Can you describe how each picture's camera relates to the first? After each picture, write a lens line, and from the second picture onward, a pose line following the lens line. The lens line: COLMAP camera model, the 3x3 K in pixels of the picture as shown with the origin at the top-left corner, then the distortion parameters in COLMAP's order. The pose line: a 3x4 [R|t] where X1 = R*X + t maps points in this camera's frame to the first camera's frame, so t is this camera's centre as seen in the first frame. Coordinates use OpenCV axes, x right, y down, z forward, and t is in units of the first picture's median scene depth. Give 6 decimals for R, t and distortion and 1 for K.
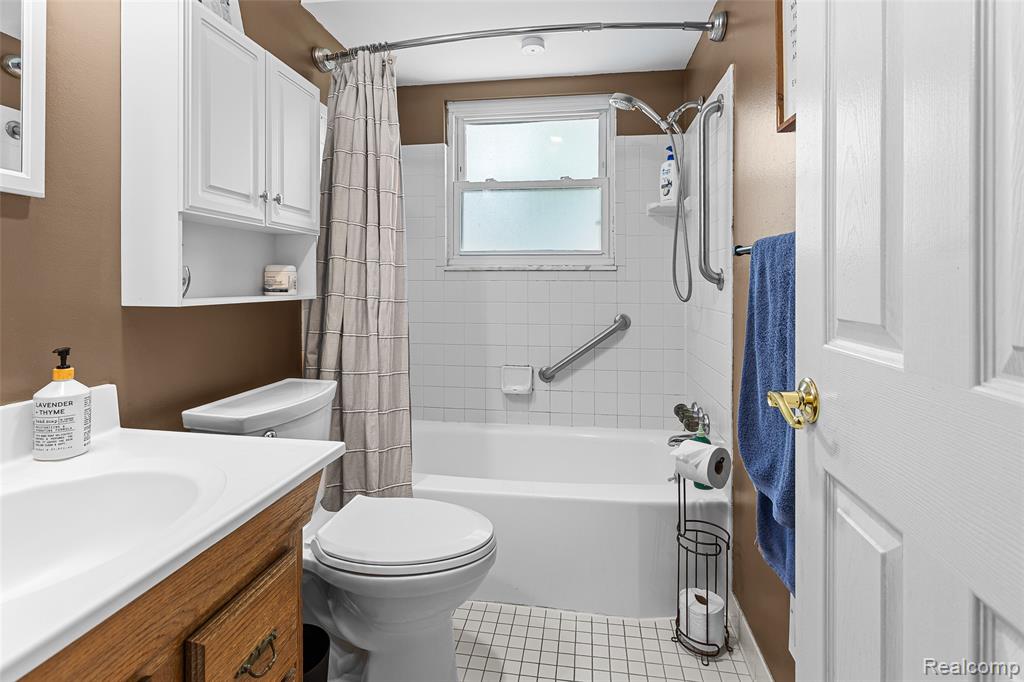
lens RADIAL K [[480.0, 0, 513.9], [0, 480.0, 291.6], [0, 0, 1]] dist [-0.001502, -0.000107]
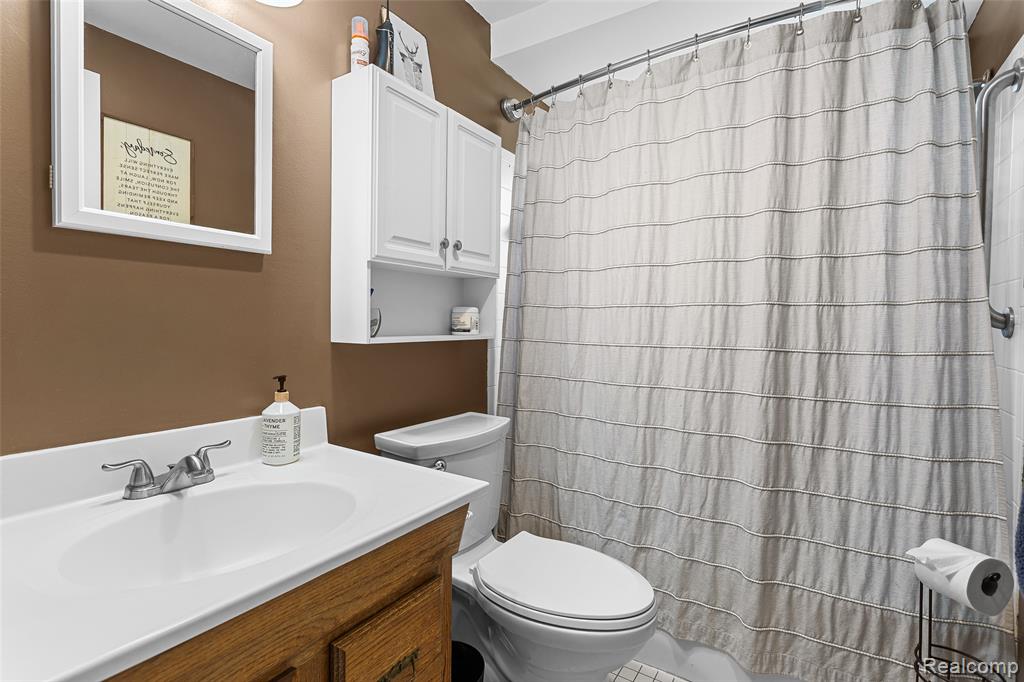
lens RADIAL K [[467.0, 0, 535.2], [0, 467.0, 340.9], [0, 0, 1]] dist [-0.000697, 0.001031]
pose [[0.913817, 0.022110, -0.405524, 0.121327], [-0.014053, 0.999640, 0.022836, -0.006797], [0.405883, -0.015169, 0.913799, 0.139335]]
